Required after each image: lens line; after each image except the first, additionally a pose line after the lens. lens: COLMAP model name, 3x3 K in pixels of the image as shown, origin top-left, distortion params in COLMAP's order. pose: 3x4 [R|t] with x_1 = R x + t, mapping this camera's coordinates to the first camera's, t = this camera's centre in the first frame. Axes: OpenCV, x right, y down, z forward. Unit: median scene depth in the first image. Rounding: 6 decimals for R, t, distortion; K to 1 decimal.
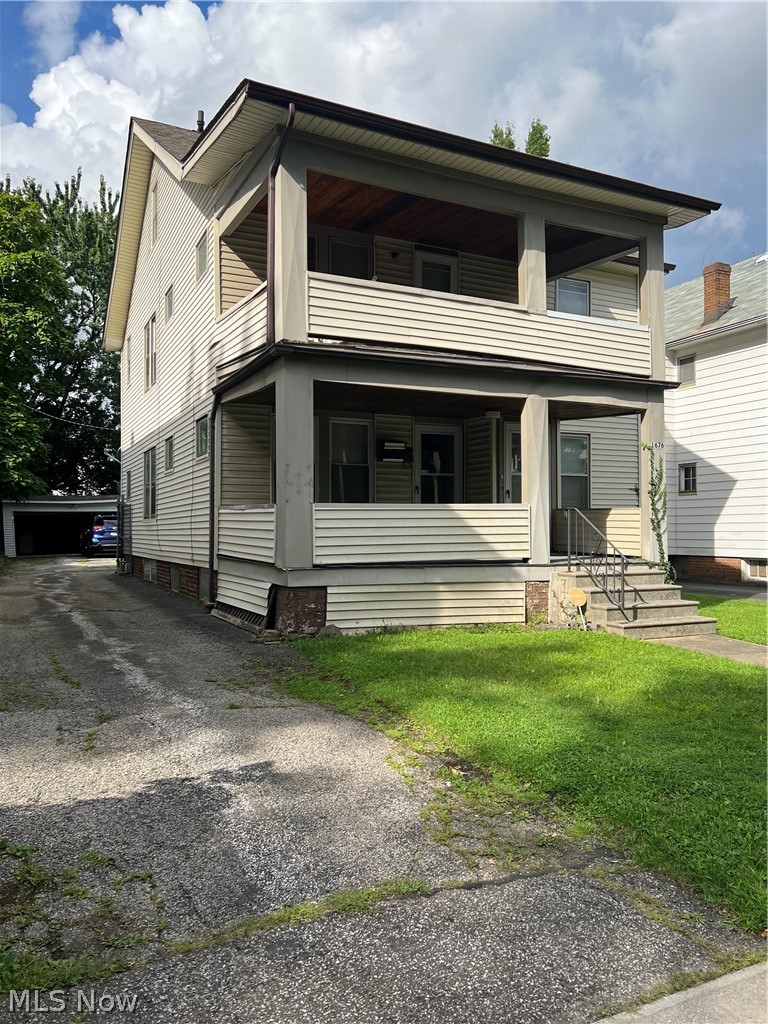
lens RADIAL K [[775.8, 0, 385.2], [0, 775.8, 509.1], [0, 0, 1]] dist [0.040049, -0.004439]
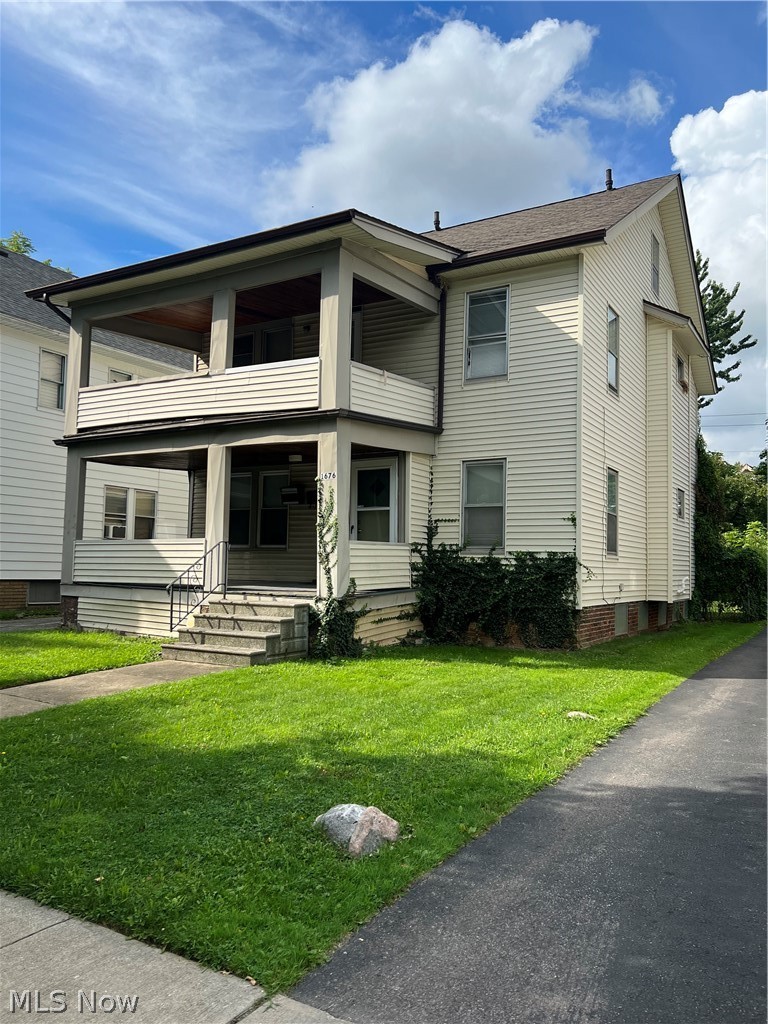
lens RADIAL K [[775.8, 0, 383.3], [0, 775.8, 516.8], [0, 0, 1]] dist [0.040049, -0.004439]
pose [[0.547807, -0.040791, -0.835609, 1.283094], [0.000270, 0.998819, -0.048581, 0.016936], [0.836604, 0.026387, 0.547172, 0.575696]]
